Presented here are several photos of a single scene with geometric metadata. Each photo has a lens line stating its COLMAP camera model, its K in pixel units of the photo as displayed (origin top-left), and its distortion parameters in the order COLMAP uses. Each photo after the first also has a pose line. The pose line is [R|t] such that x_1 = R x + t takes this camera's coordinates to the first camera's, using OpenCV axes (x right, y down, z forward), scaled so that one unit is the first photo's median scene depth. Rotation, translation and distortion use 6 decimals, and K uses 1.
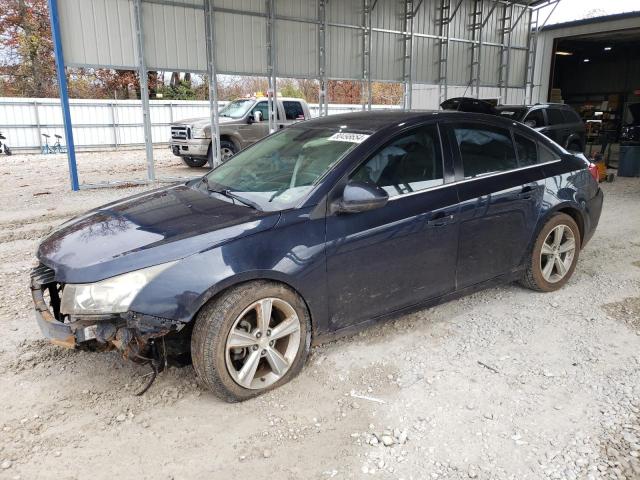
lens RADIAL K [[522.7, 0, 319.8], [0, 522.7, 242.0], [0, 0, 1]] dist [0.014724, 0.006016]
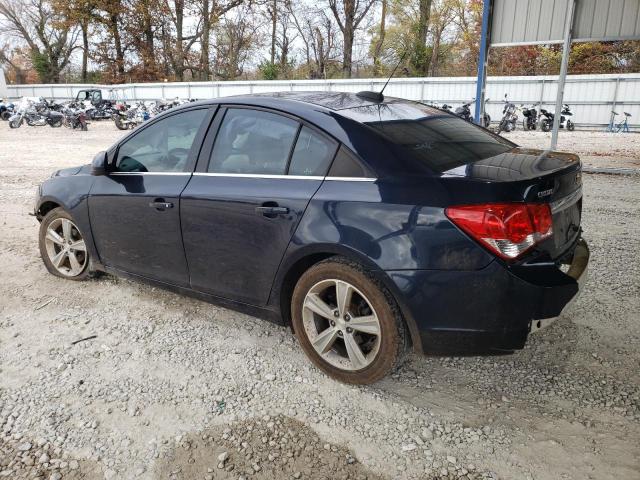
lens RADIAL K [[522.7, 0, 319.1], [0, 522.7, 238.0], [0, 0, 1]] dist [0.014724, 0.006016]
pose [[0.365882, 0.253765, -0.895396, 0.394234], [-0.221997, 0.958132, 0.180831, -0.073233], [0.903796, 0.132613, 0.406899, 0.291007]]
